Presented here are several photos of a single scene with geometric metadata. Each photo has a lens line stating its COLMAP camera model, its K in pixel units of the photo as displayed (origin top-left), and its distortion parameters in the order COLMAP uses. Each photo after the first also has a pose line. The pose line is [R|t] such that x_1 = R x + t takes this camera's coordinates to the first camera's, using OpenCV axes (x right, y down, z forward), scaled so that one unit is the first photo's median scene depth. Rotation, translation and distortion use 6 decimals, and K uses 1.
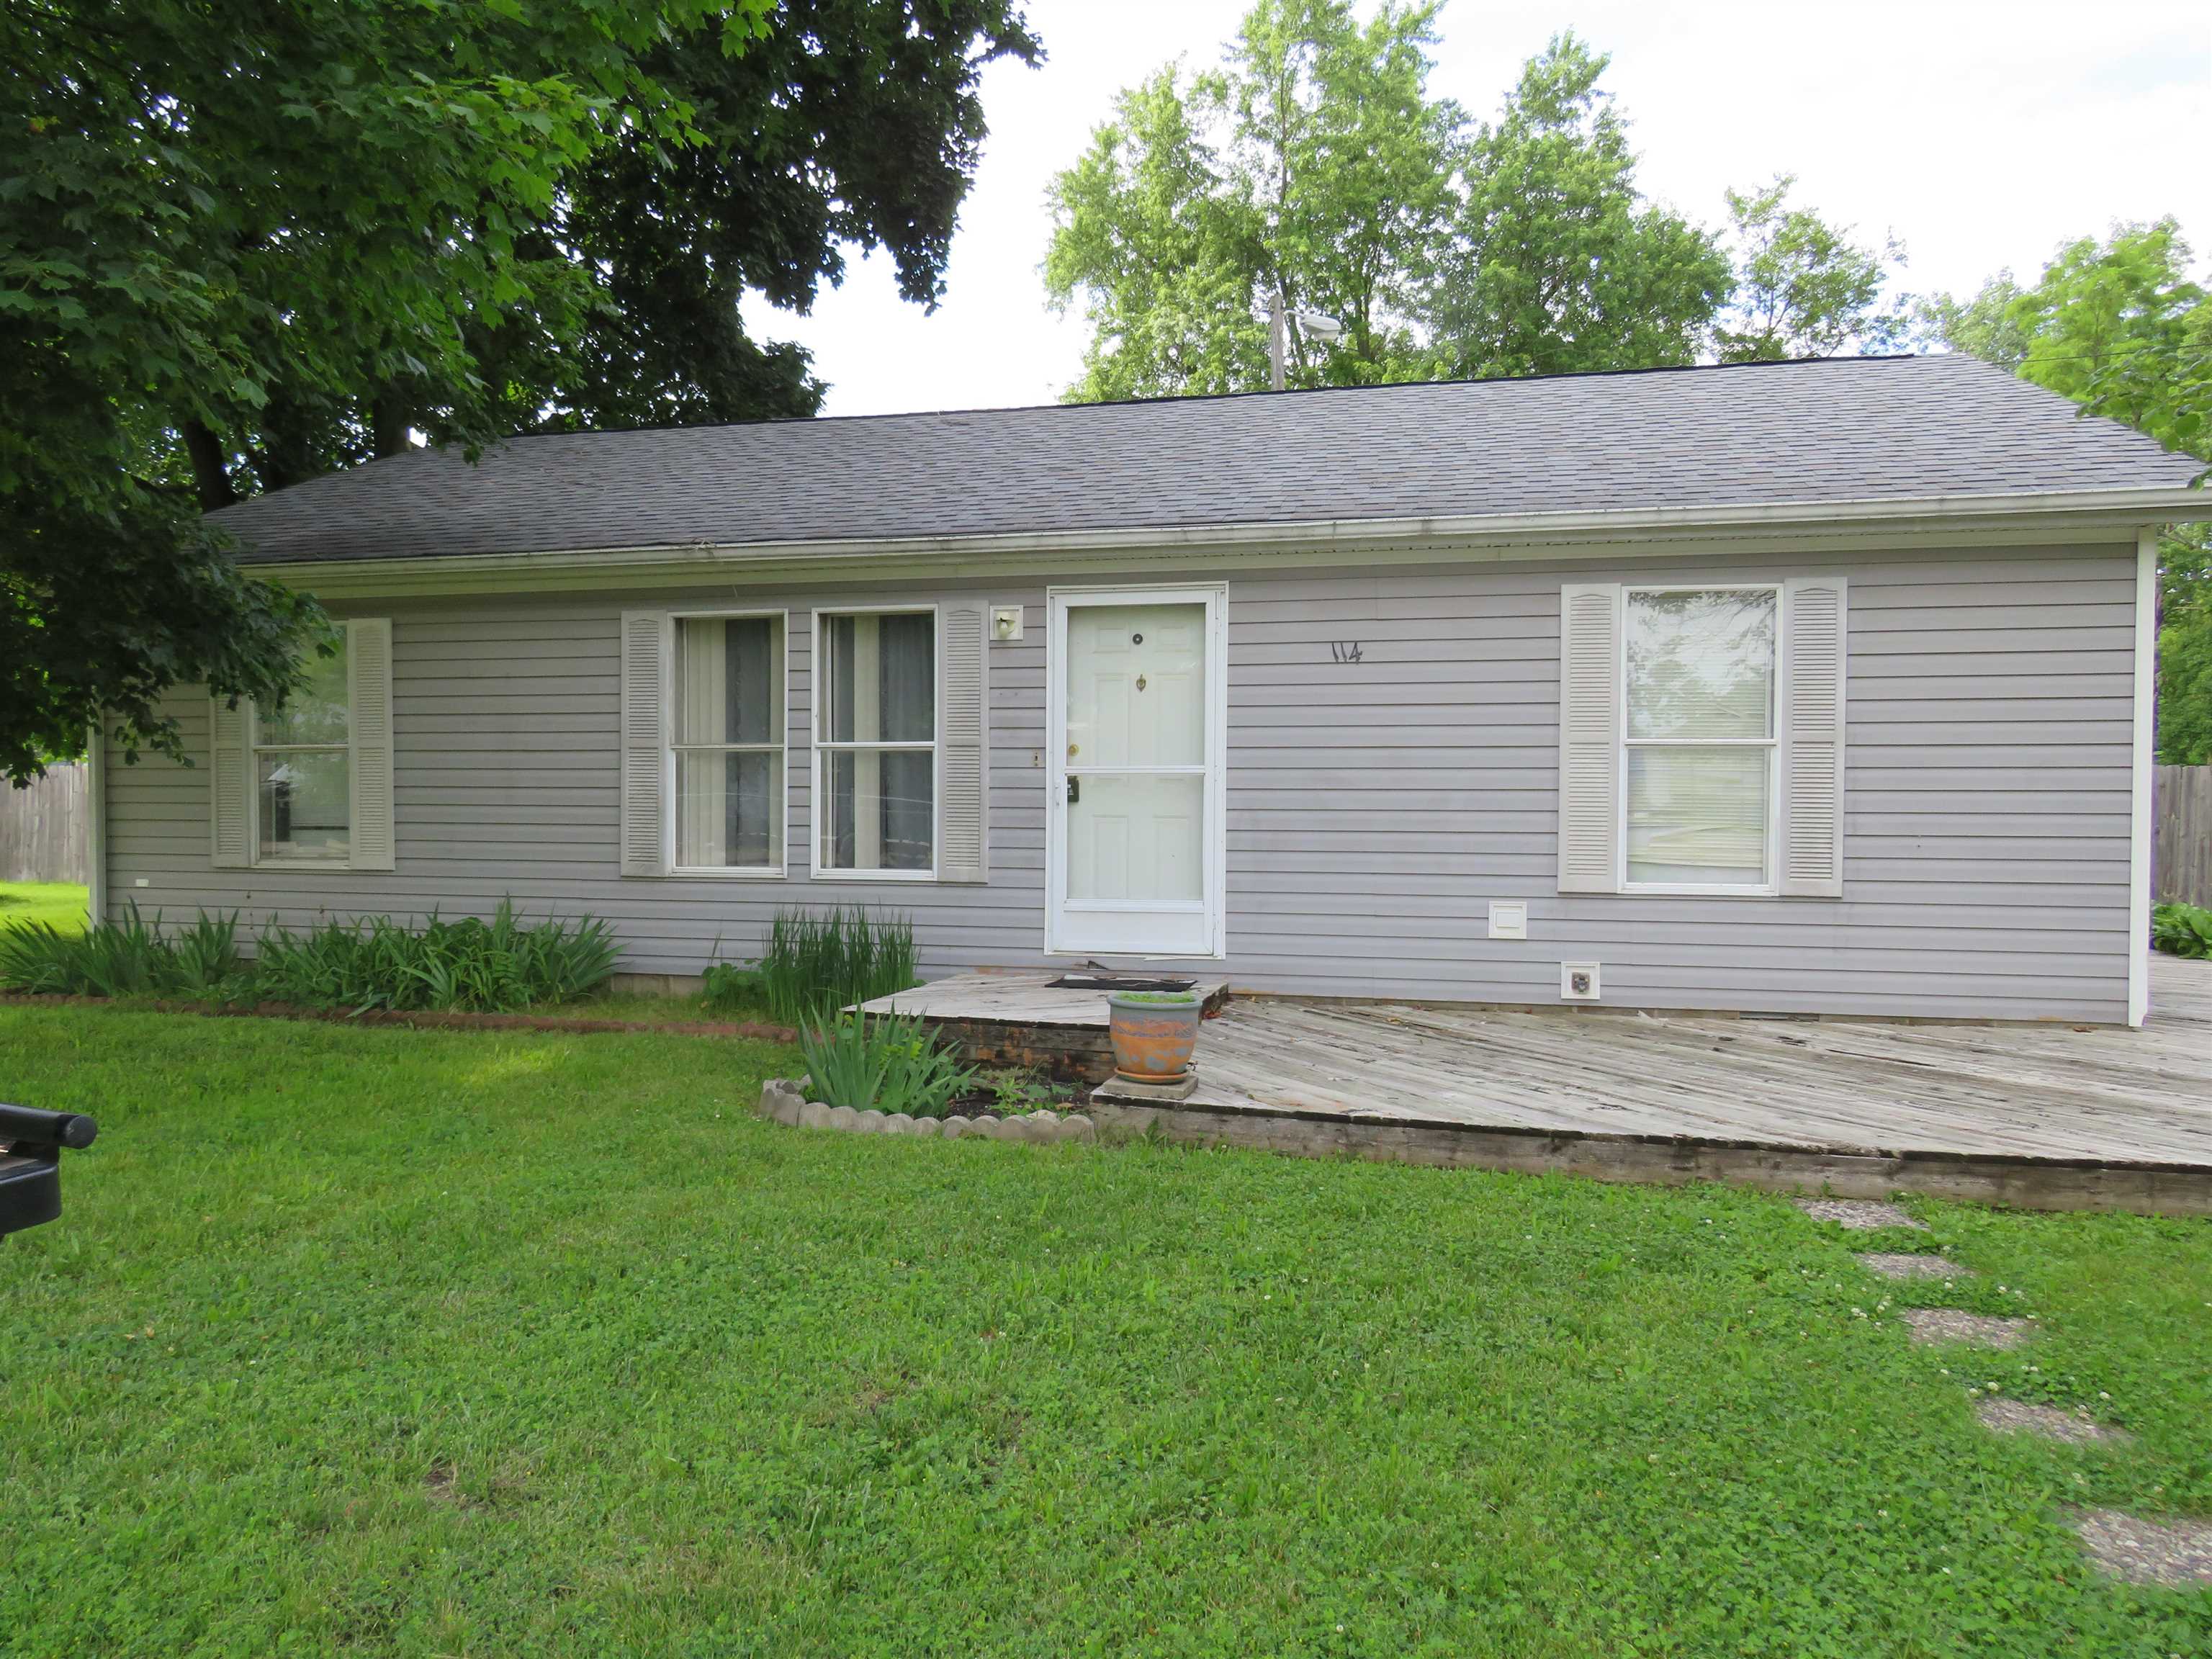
lens RADIAL K [[1499.4, 0, 1106.0], [0, 1499.4, 829.5], [0, 0, 1]] dist [-0.002430, -0.002034]
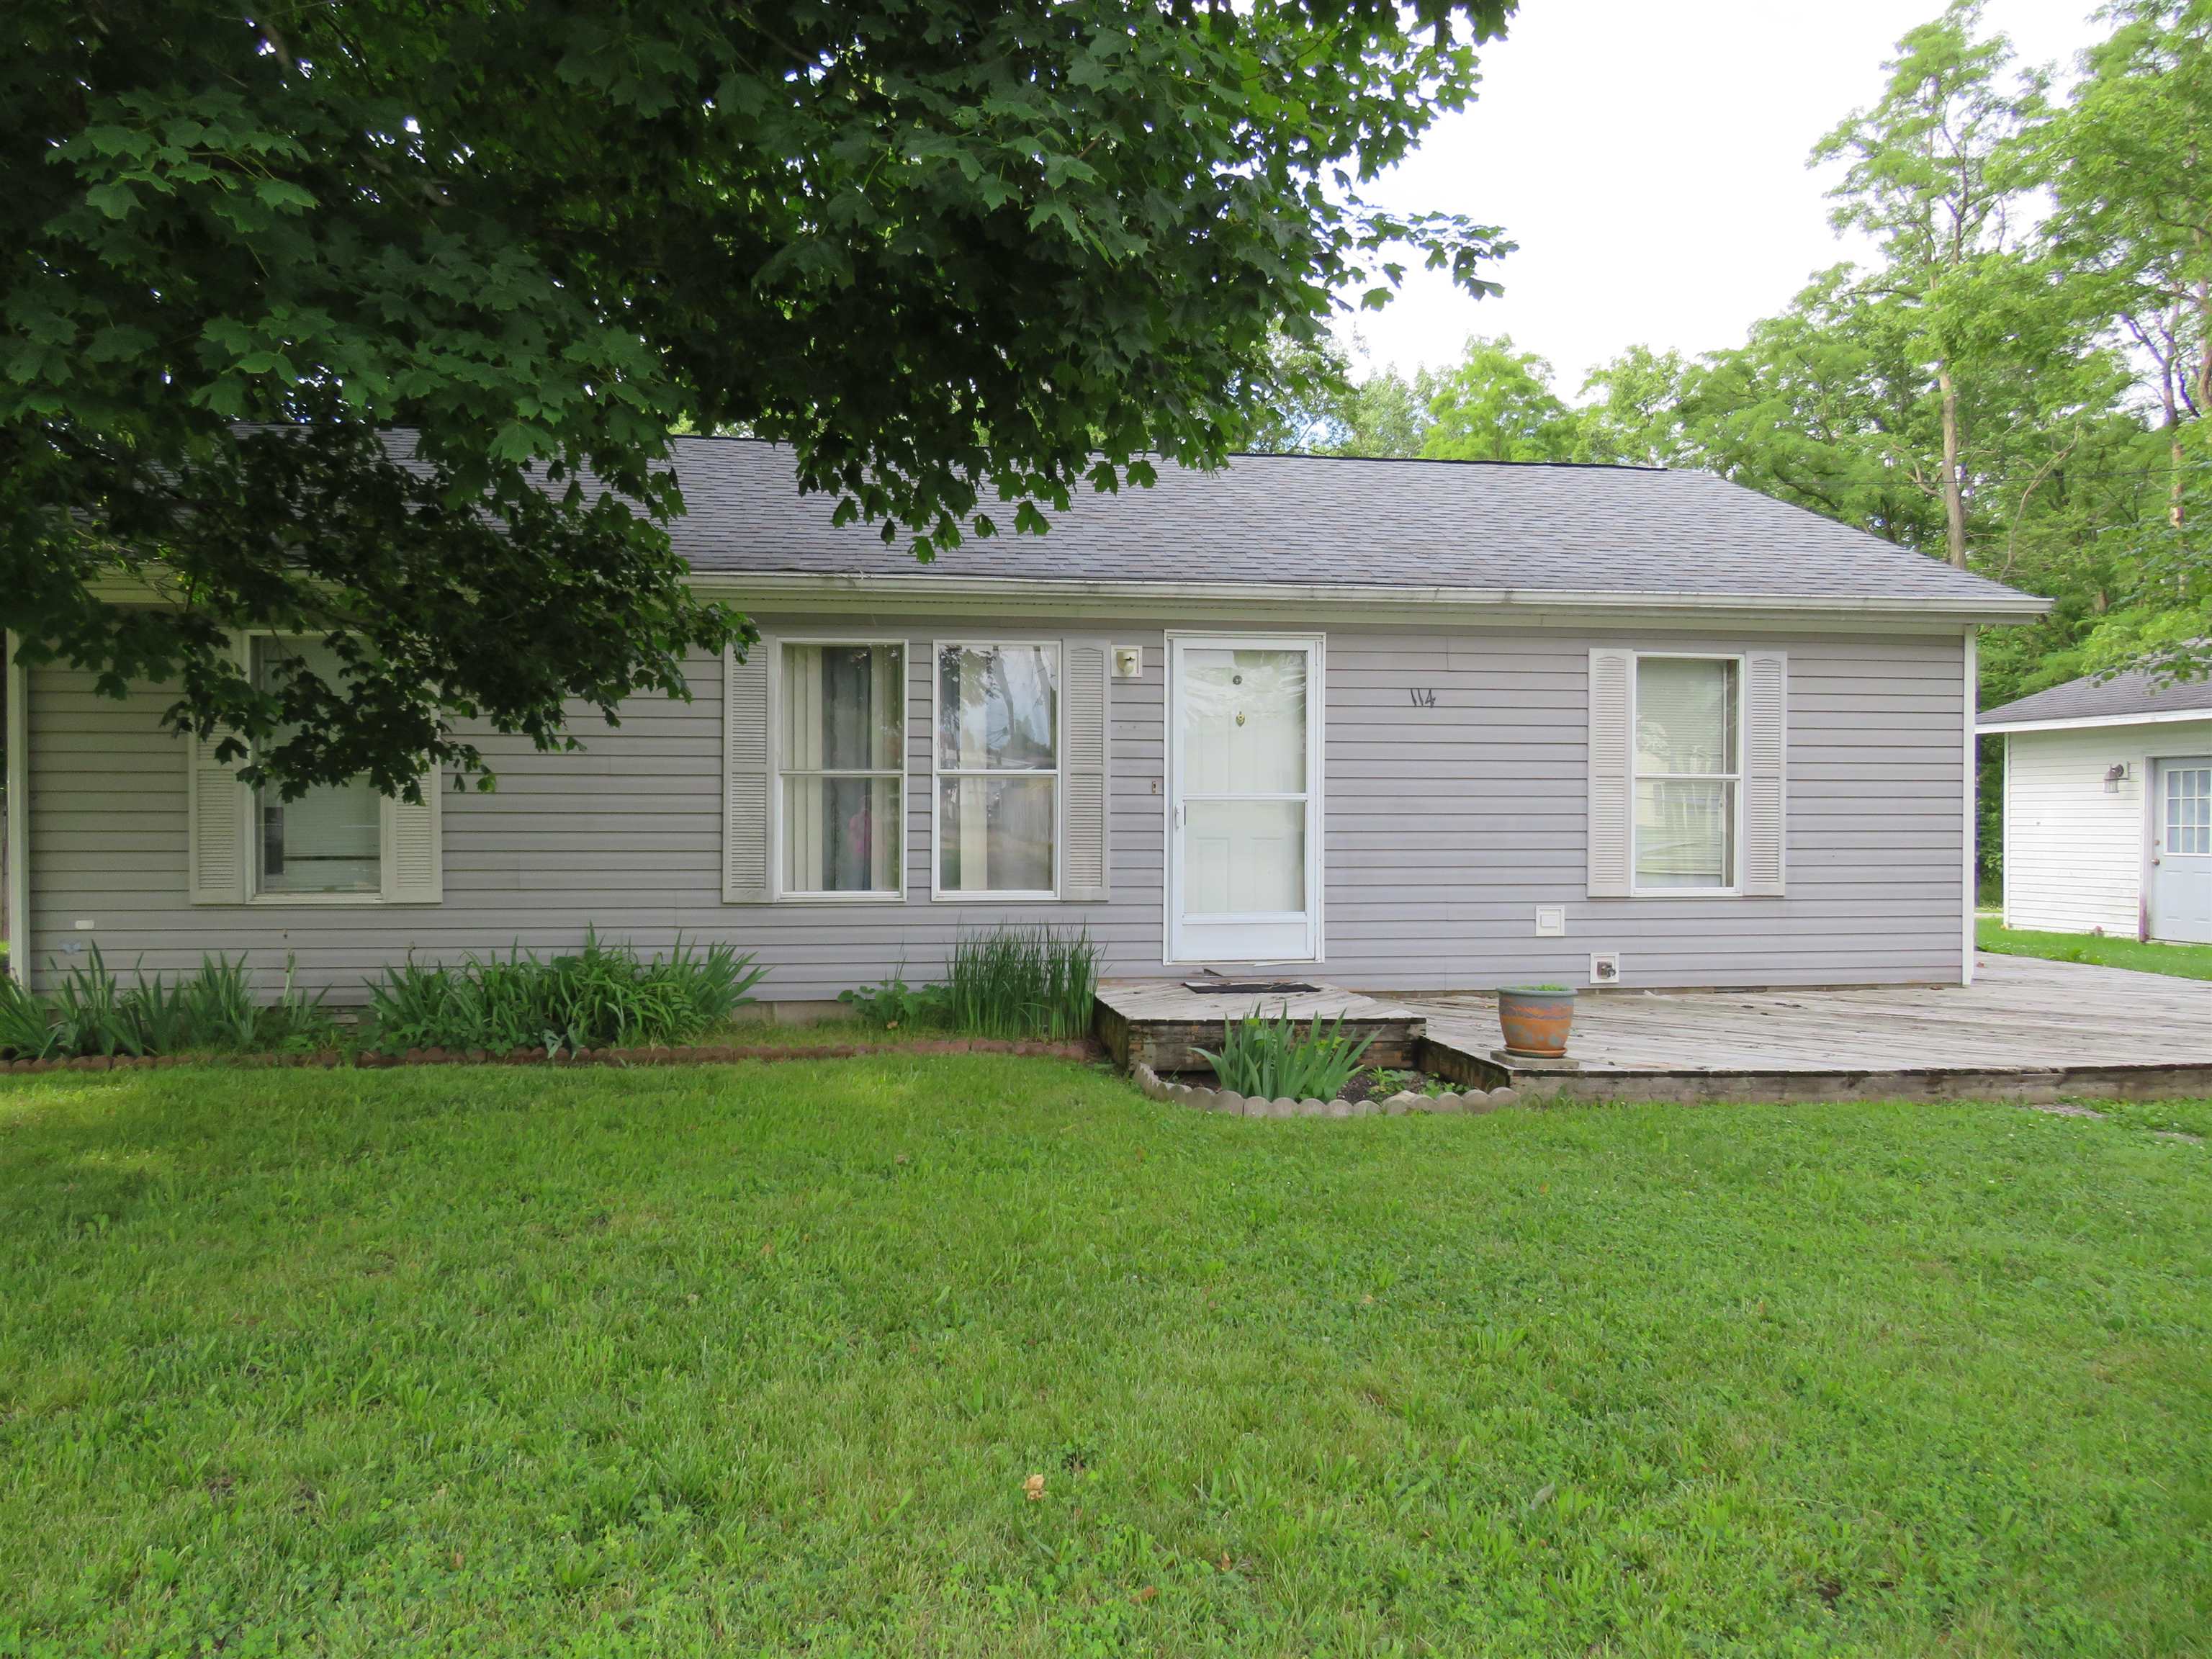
lens RADIAL K [[1486.9, 0, 1106.0], [0, 1486.9, 829.5], [0, 0, 1]] dist [-0.005308, 0.002116]
pose [[0.934431, -0.005727, 0.356099, -0.480725], [0.010460, 0.999881, -0.011365, -0.003837], [-0.355991, 0.014345, 0.934379, -0.001637]]
